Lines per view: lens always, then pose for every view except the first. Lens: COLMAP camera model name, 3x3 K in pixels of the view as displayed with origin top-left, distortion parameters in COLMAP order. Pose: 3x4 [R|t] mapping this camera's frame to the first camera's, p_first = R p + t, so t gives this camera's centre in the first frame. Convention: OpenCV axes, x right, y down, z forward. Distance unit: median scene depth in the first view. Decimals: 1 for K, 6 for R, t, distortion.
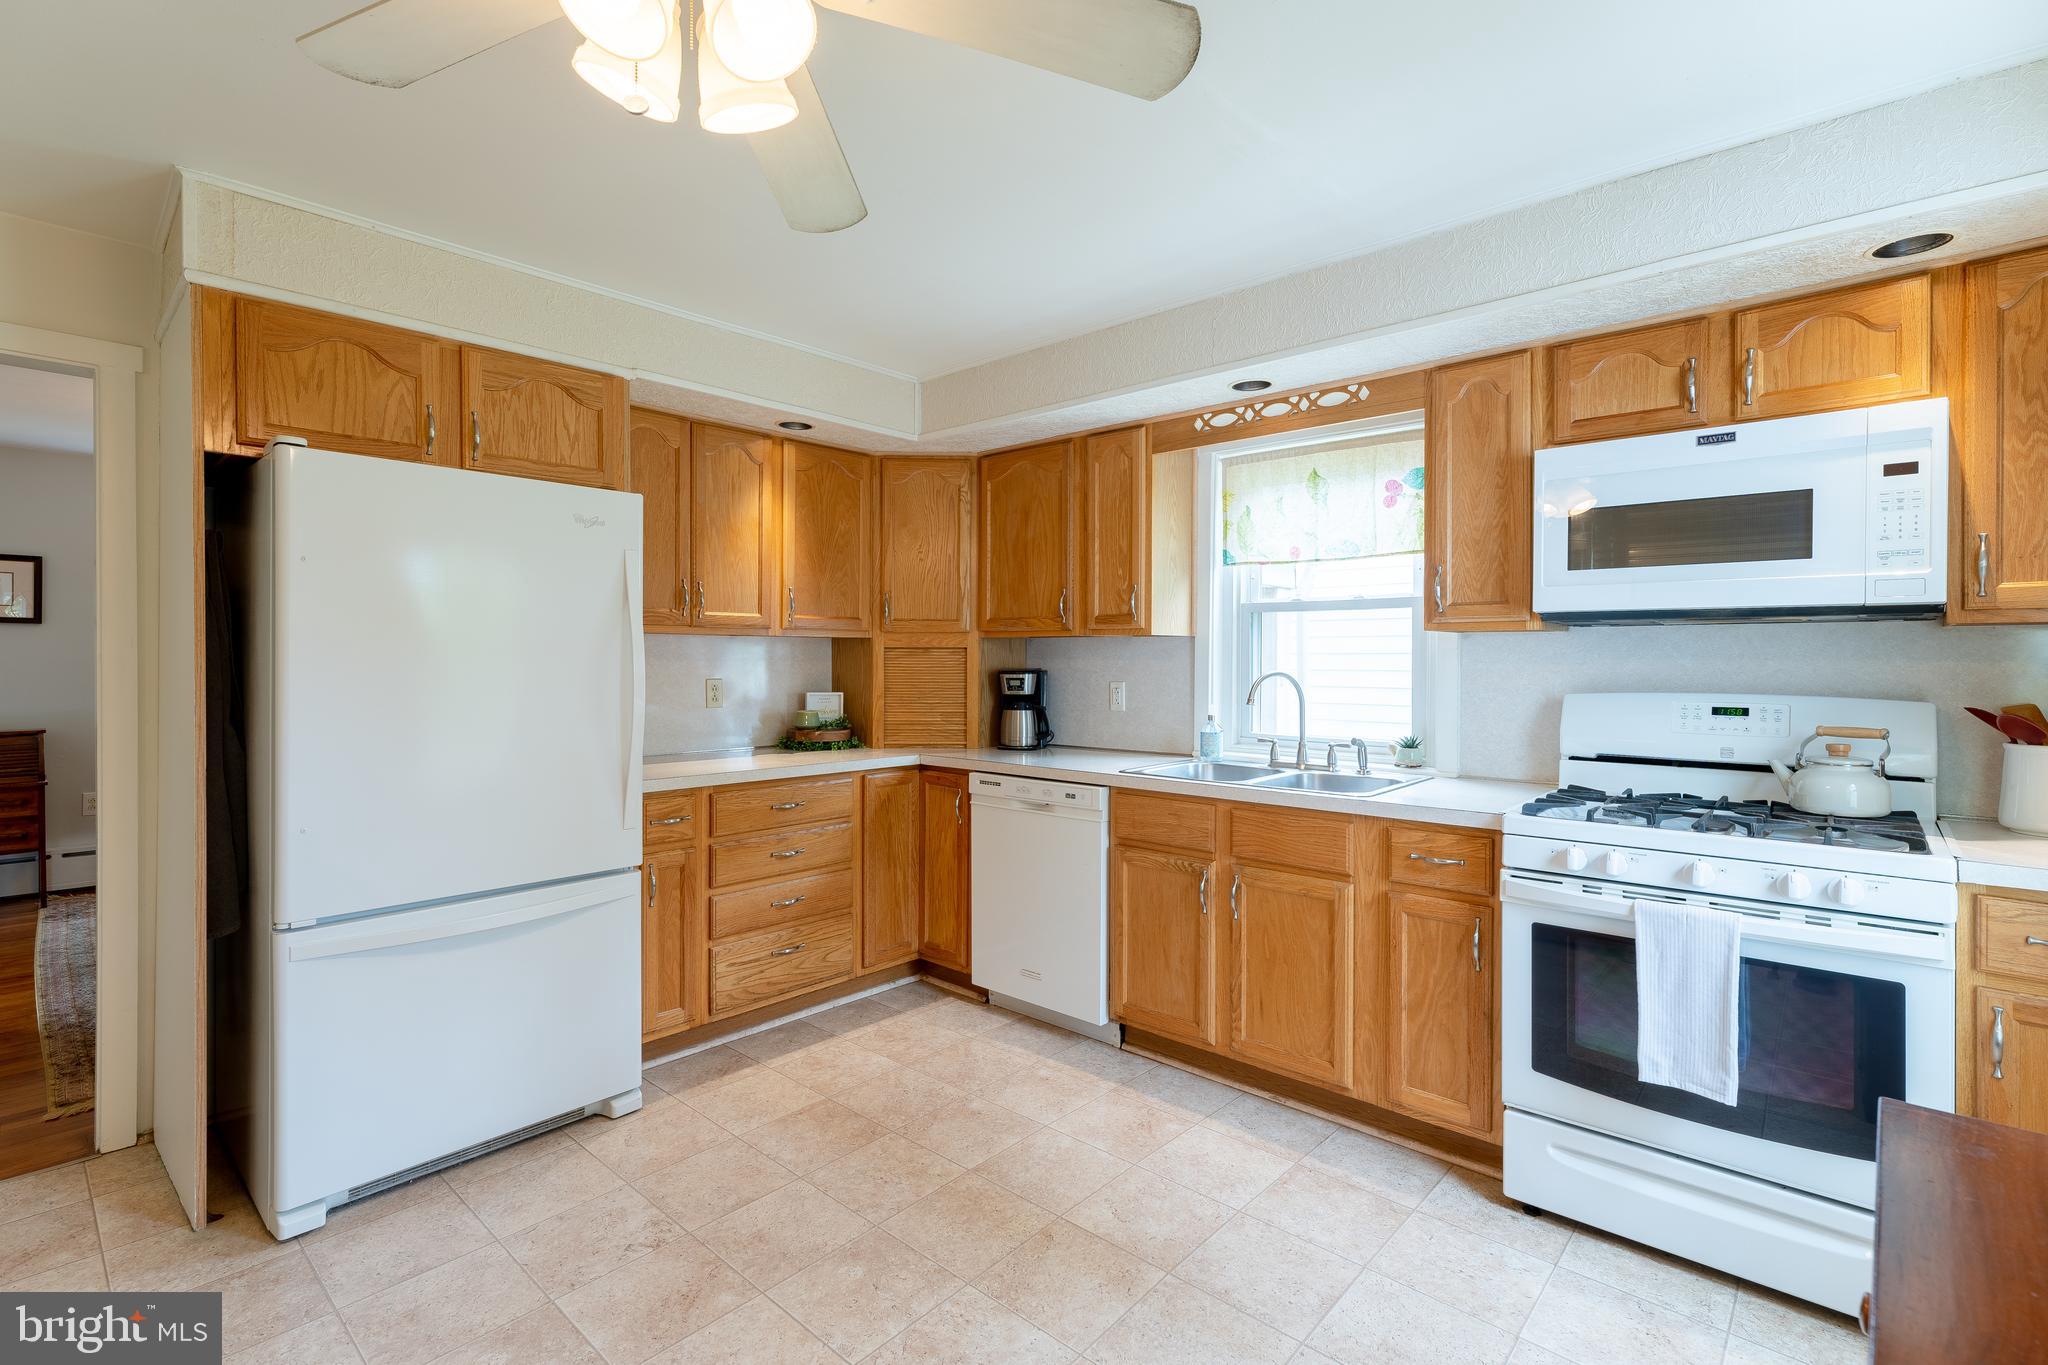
lens RADIAL K [[950.9, 0, 1025.3], [0, 950.9, 668.2], [0, 0, 1]] dist [0.004482, -0.000898]
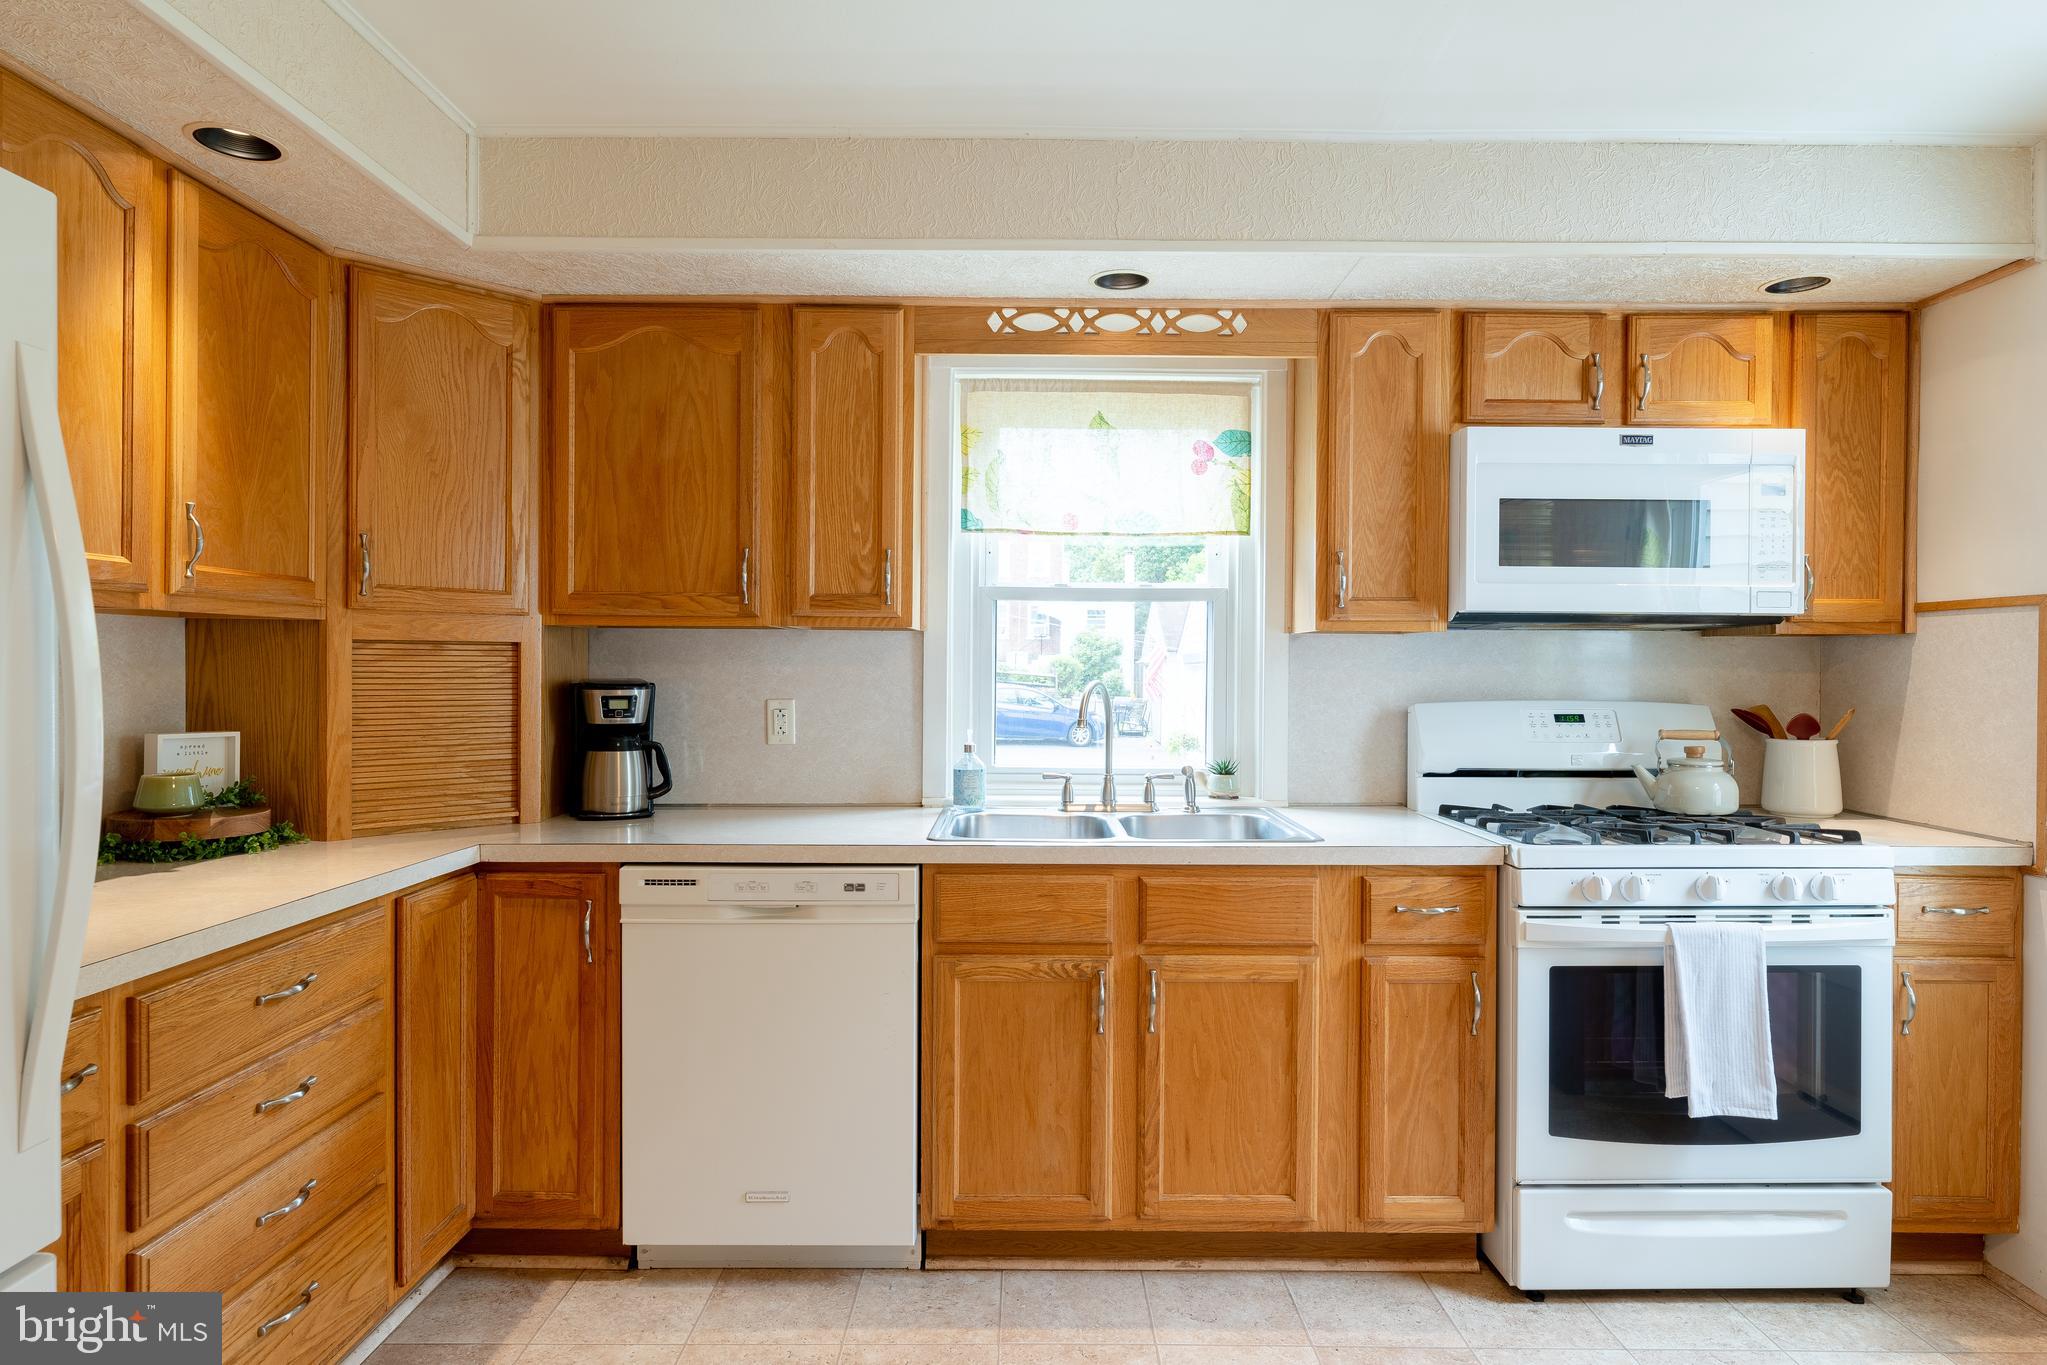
lens RADIAL K [[1151.0, 0, 1026.5], [0, 1151.0, 681.7], [0, 0, 1]] dist [0.004384, -0.004010]
pose [[0.739199, -0.008233, 0.673437, -0.394808], [0.004479, 0.999963, 0.007309, -0.003023], [-0.673473, -0.002386, 0.739208, 0.404121]]
